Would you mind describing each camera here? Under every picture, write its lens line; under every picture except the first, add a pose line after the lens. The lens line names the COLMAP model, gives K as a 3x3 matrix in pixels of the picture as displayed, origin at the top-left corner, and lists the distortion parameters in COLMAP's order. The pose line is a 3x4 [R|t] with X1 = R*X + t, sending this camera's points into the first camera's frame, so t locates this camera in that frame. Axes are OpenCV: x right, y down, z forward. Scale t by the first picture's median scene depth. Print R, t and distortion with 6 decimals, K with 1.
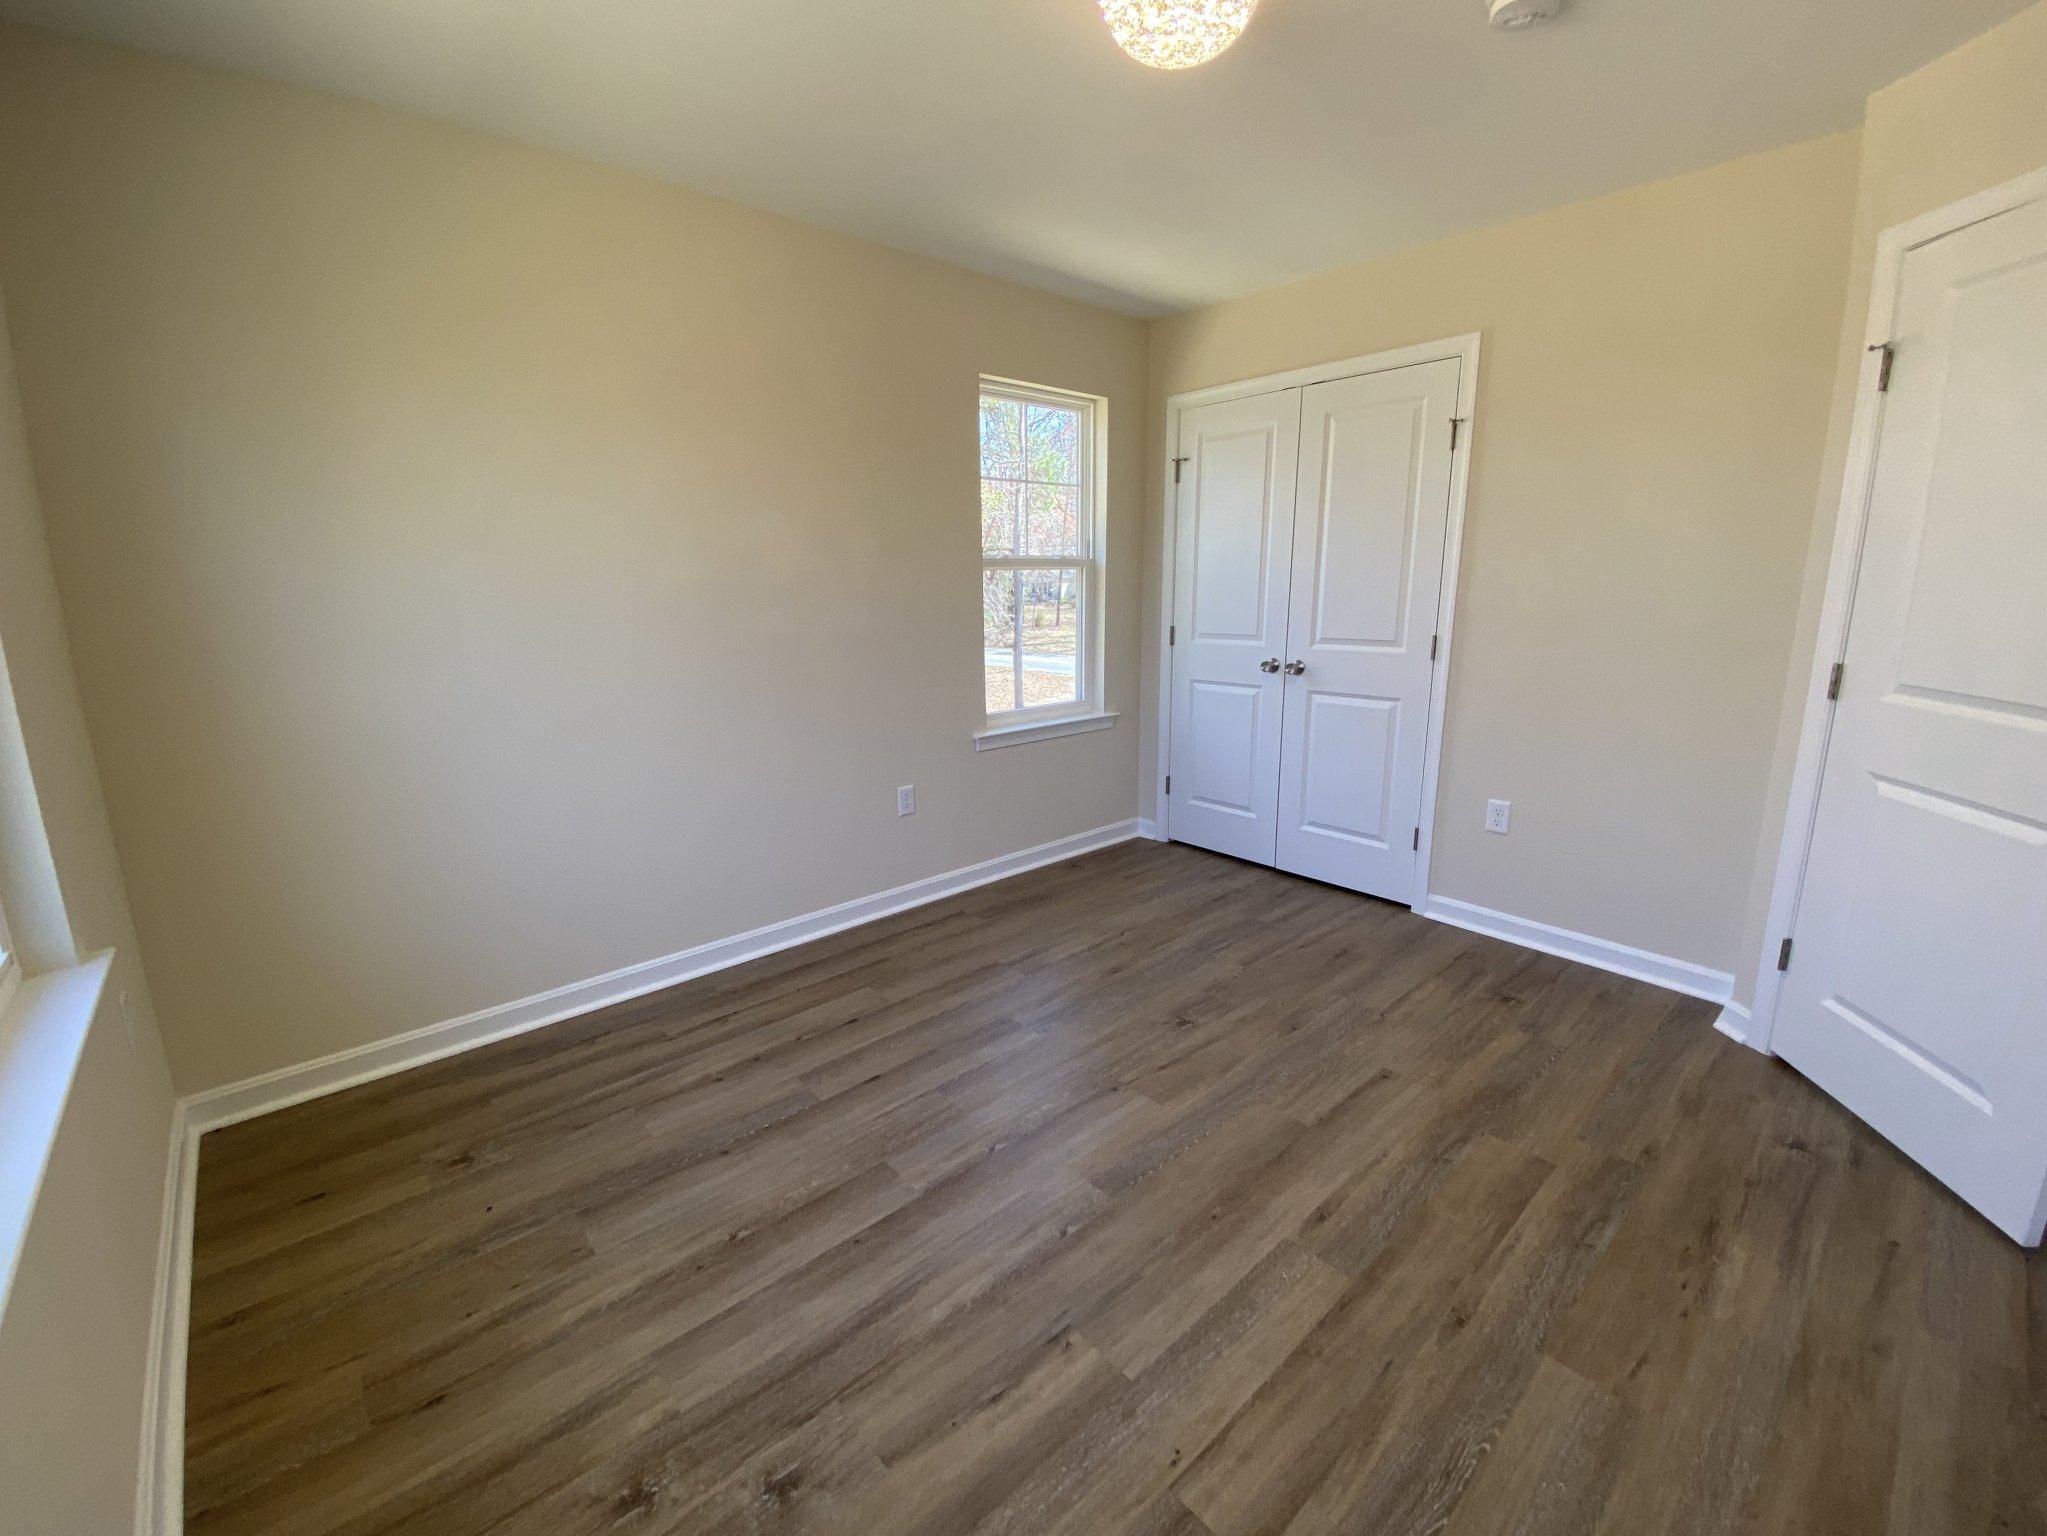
lens RADIAL K [[838.2, 0, 1013.8], [0, 838.2, 761.3], [0, 0, 1]] dist [0.036769, -0.023250]
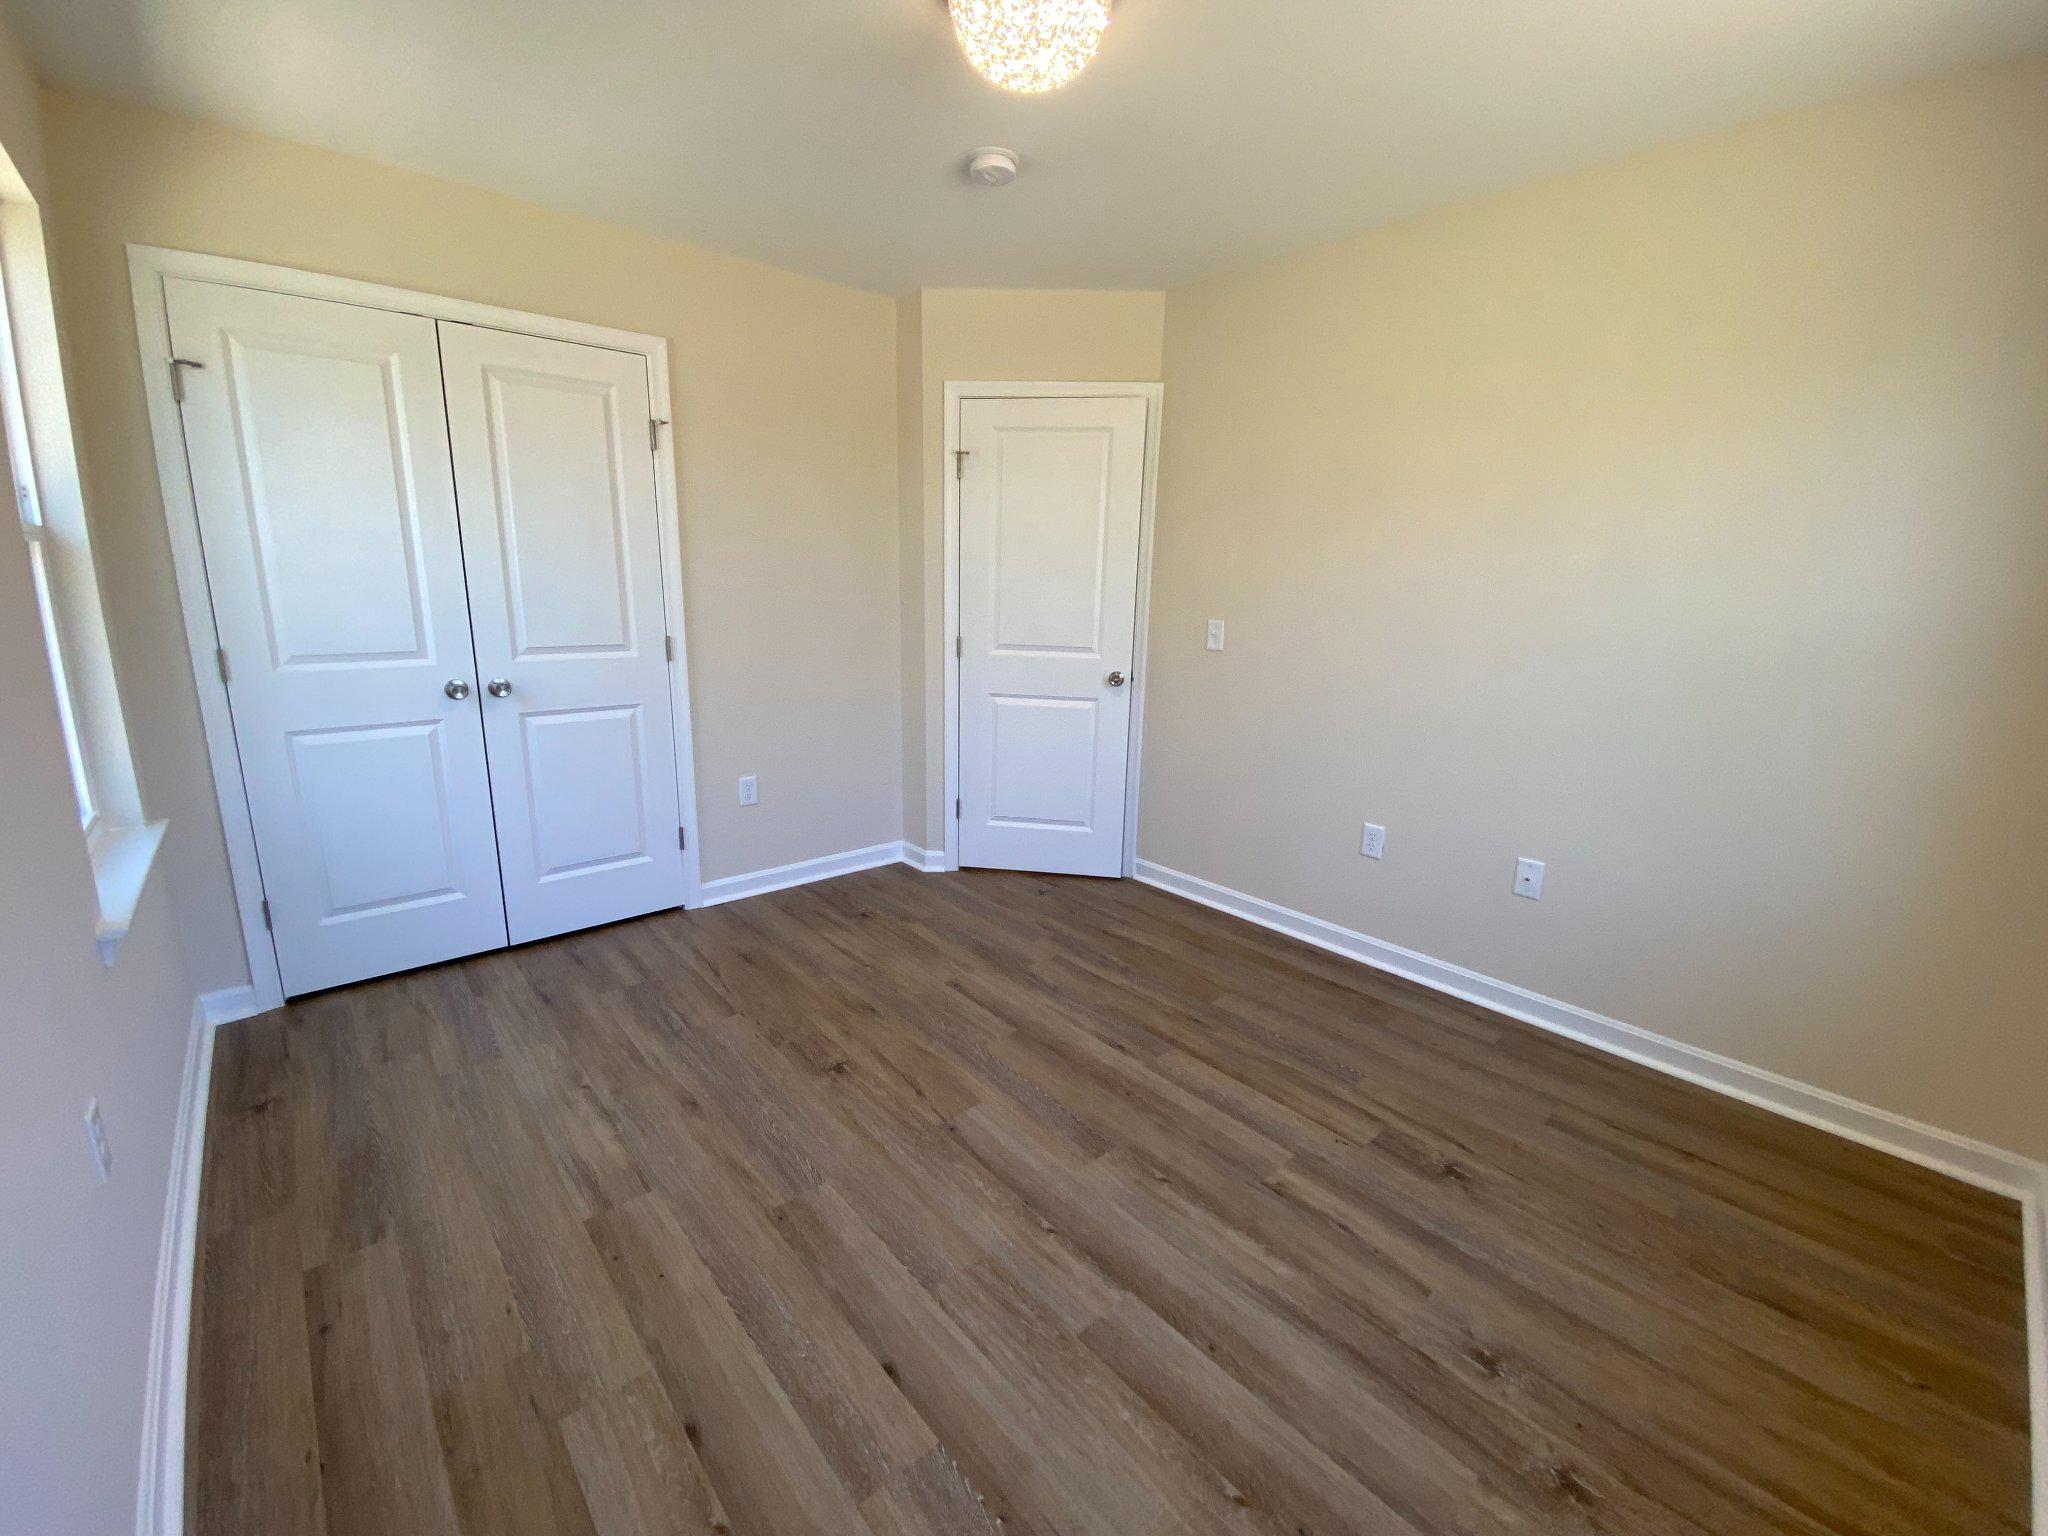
lens RADIAL K [[833.1, 0, 1020.6], [0, 833.1, 758.8], [0, 0, 1]] dist [0.028459, -0.023973]
pose [[0.008074, -0.204756, 0.978780, -0.796173], [0.195797, 0.960189, 0.199252, -0.197385], [-0.980611, 0.190033, 0.047843, 0.909196]]
